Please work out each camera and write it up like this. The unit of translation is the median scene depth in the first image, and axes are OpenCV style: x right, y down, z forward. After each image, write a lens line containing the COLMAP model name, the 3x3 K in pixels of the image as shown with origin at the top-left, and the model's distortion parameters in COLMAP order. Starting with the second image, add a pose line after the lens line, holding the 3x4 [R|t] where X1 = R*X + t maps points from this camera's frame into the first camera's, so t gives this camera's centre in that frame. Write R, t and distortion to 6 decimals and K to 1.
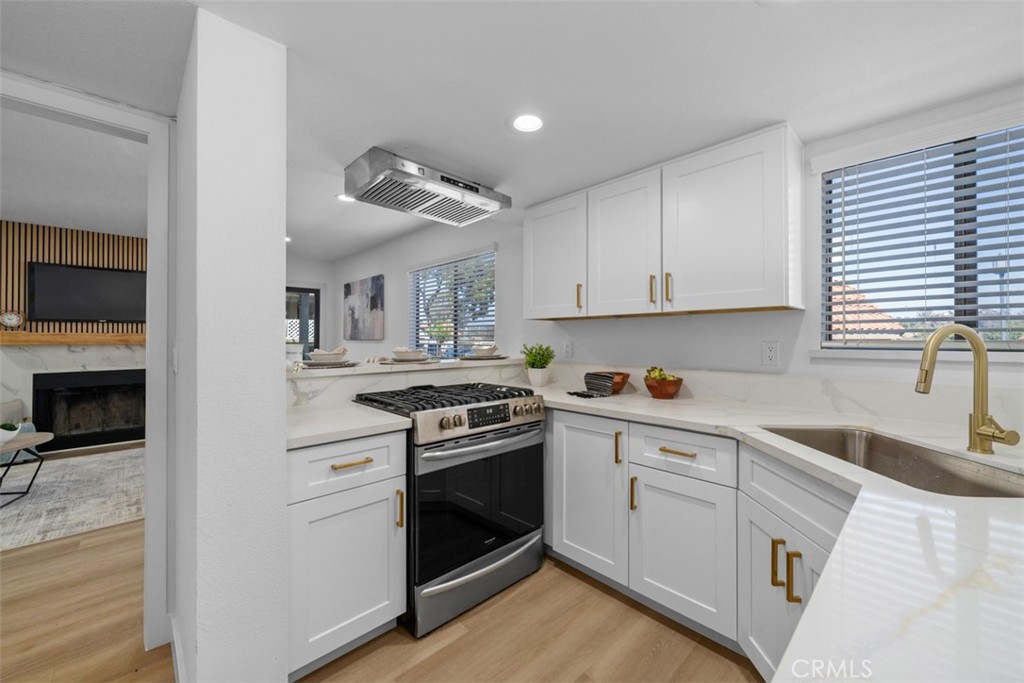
lens RADIAL K [[398.4, 0, 517.0], [0, 398.4, 336.6], [0, 0, 1]] dist [0.001461, 0.000022]
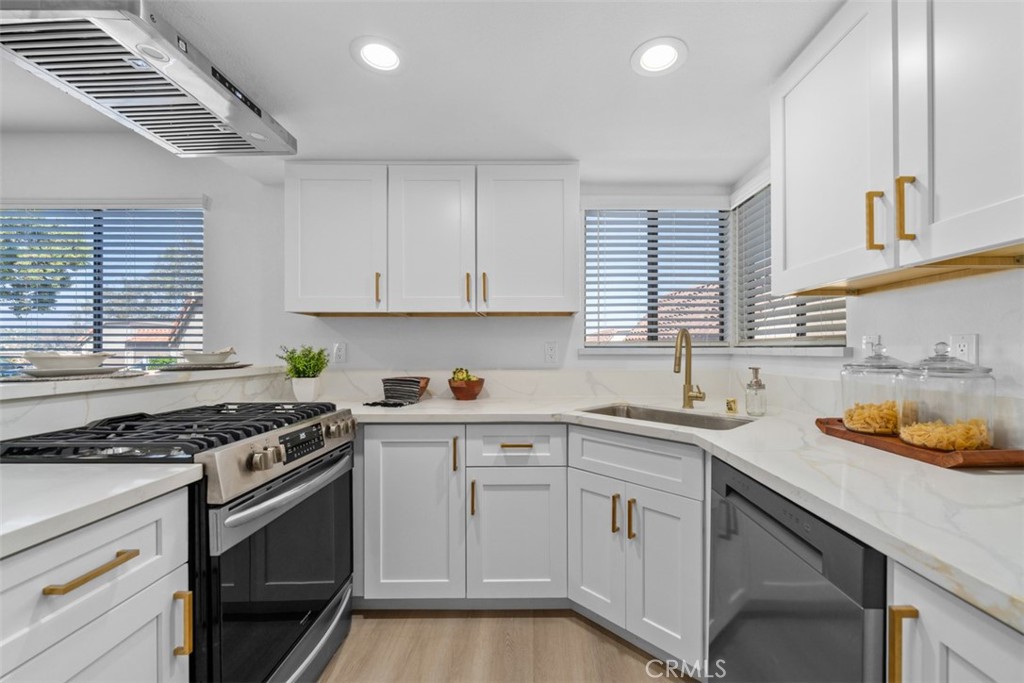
lens RADIAL K [[423.0, 0, 542.4], [0, 423.0, 349.6], [0, 0, 1]] dist [-0.001342, -0.000019]
pose [[0.680694, -0.003939, 0.732557, -0.318747], [-0.001489, 0.999976, 0.006761, 0.027736], [-0.732566, -0.005693, 0.680672, 0.175289]]
